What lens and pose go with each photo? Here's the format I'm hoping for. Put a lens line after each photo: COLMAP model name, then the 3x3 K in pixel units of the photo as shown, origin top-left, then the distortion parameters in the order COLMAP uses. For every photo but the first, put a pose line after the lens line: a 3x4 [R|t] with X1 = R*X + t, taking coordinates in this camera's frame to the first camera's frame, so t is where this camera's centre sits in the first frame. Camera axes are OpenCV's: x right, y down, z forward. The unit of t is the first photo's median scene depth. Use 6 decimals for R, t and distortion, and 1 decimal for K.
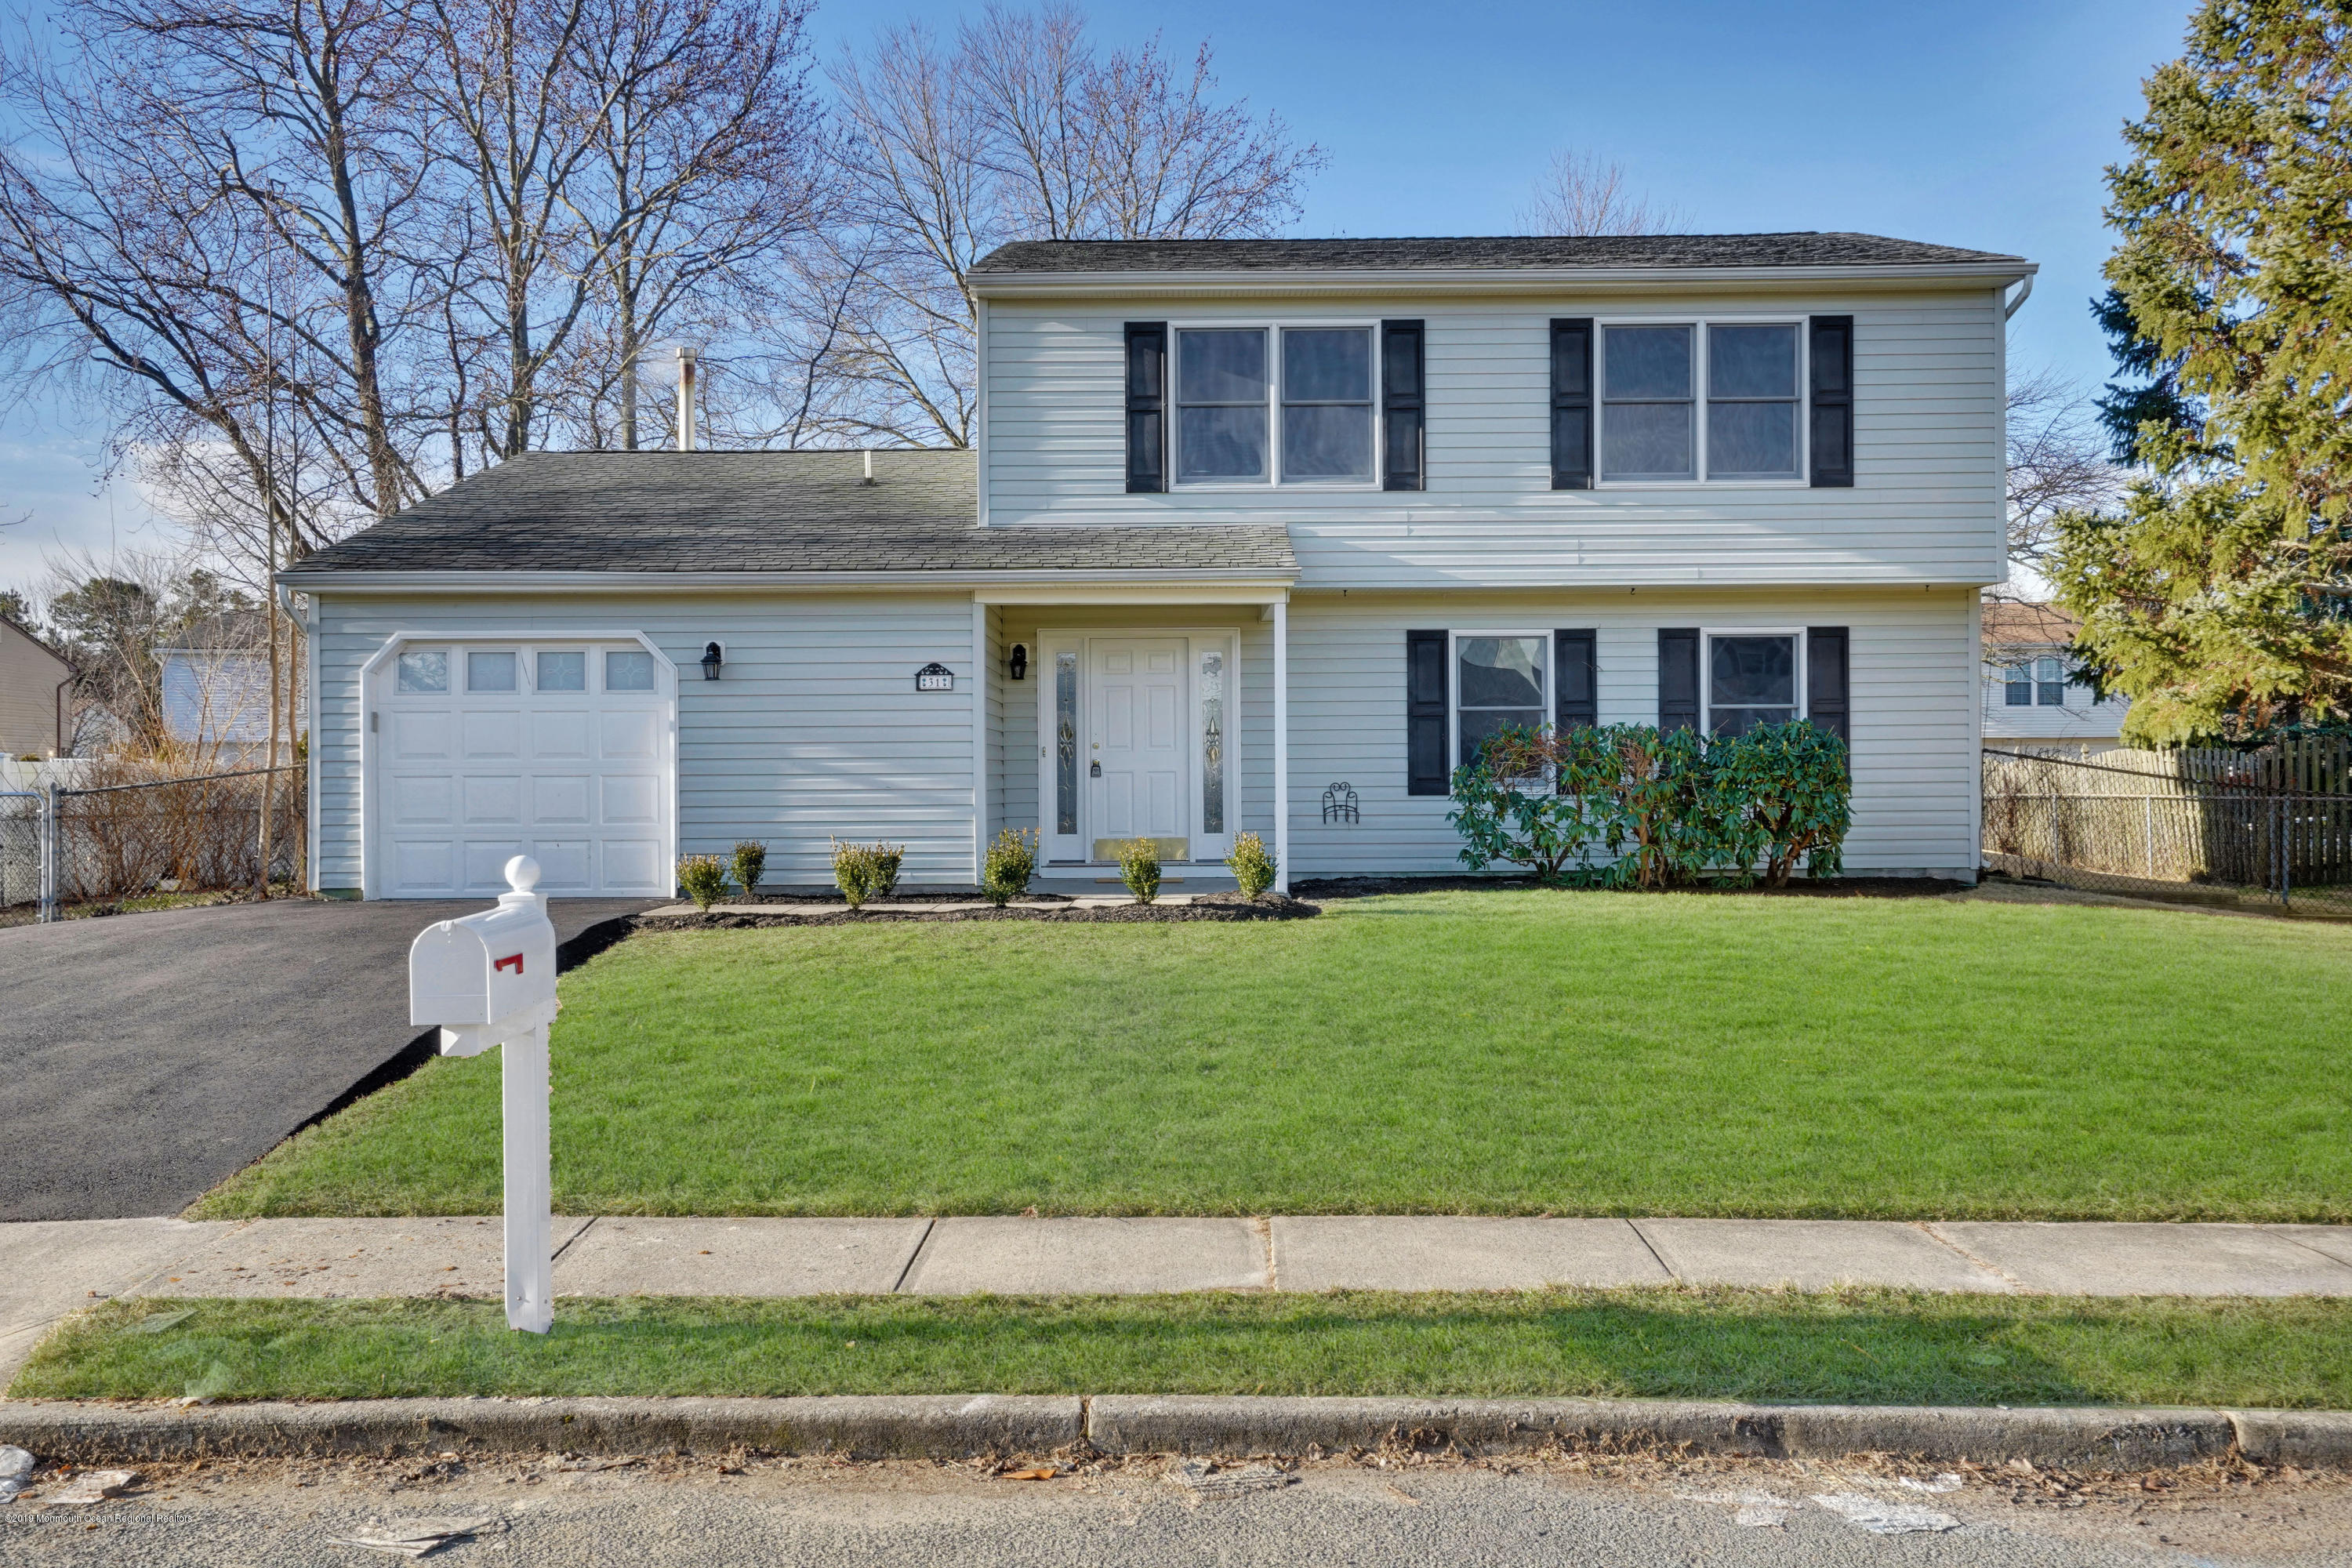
lens RADIAL K [[1996.1, 0, 1157.9], [0, 1996.1, 785.5], [0, 0, 1]] dist [0.048763, 0.003430]
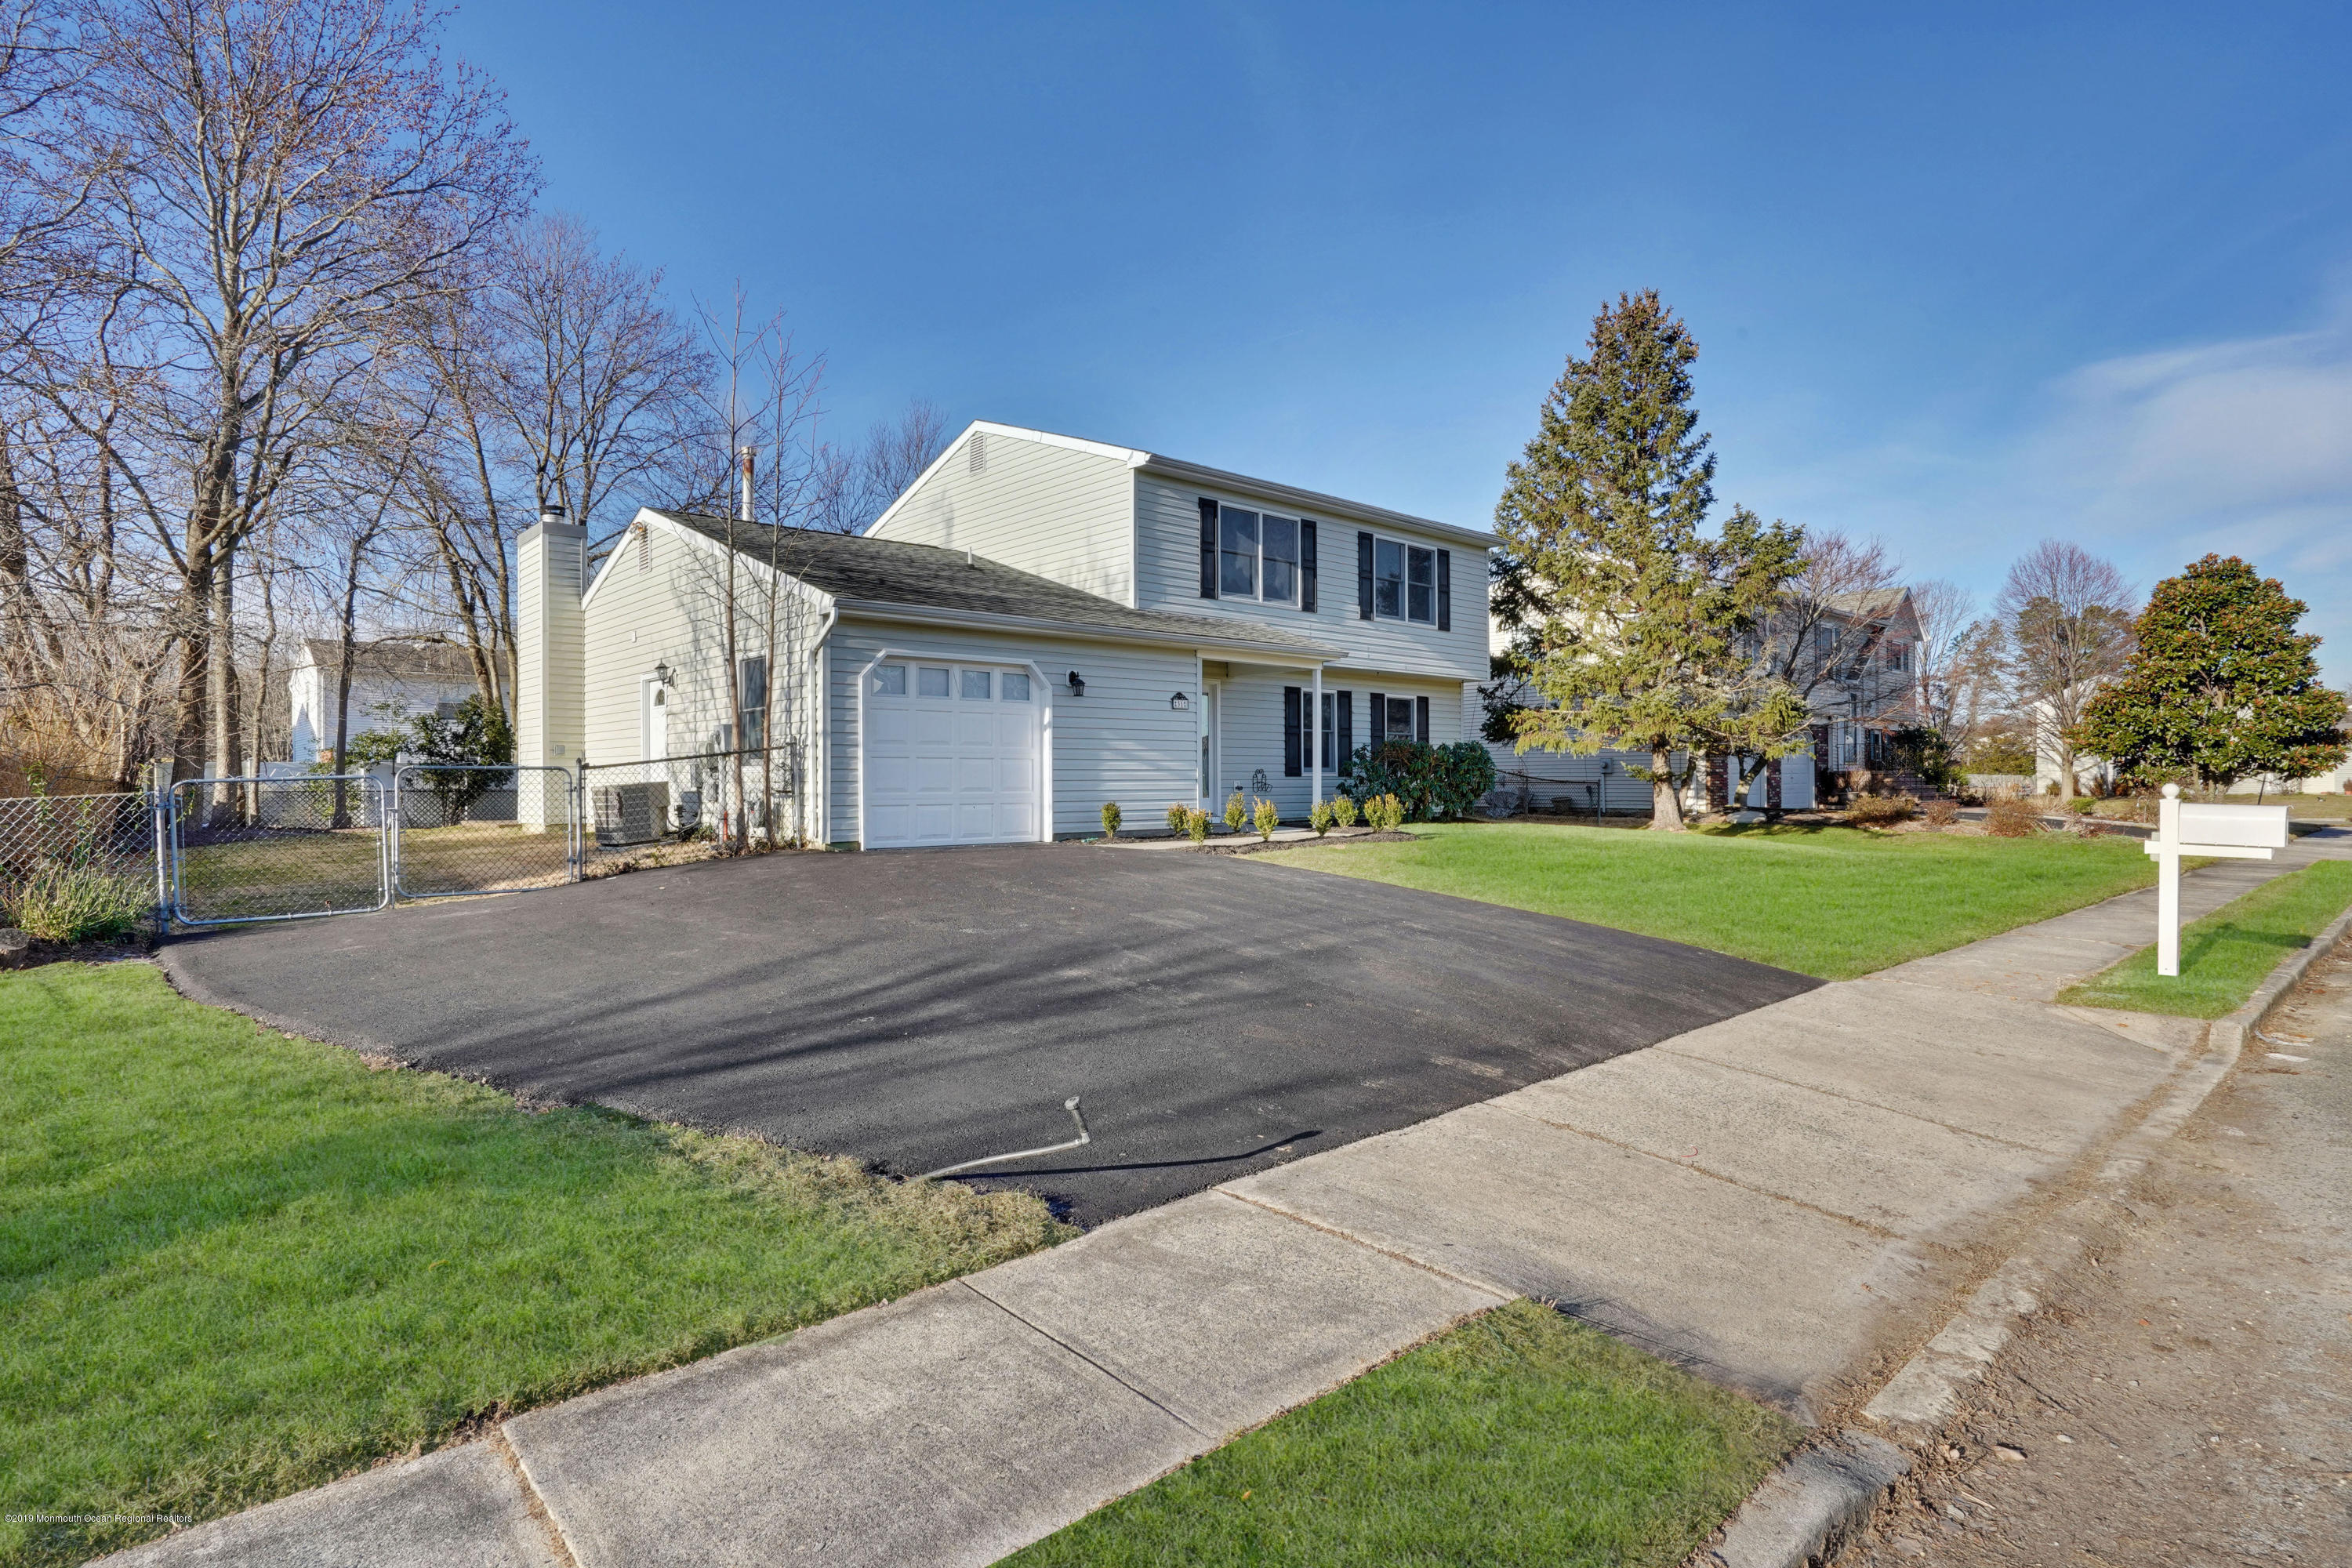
lens RADIAL K [[1211.1, 0, 1174.4], [0, 1211.1, 775.4], [0, 0, 1]] dist [-0.000407, -0.000061]
pose [[0.736085, 0.005725, 0.676865, -0.728652], [-0.001110, 0.999973, -0.007251, 0.012615], [-0.676888, 0.004586, 0.736071, 0.257746]]
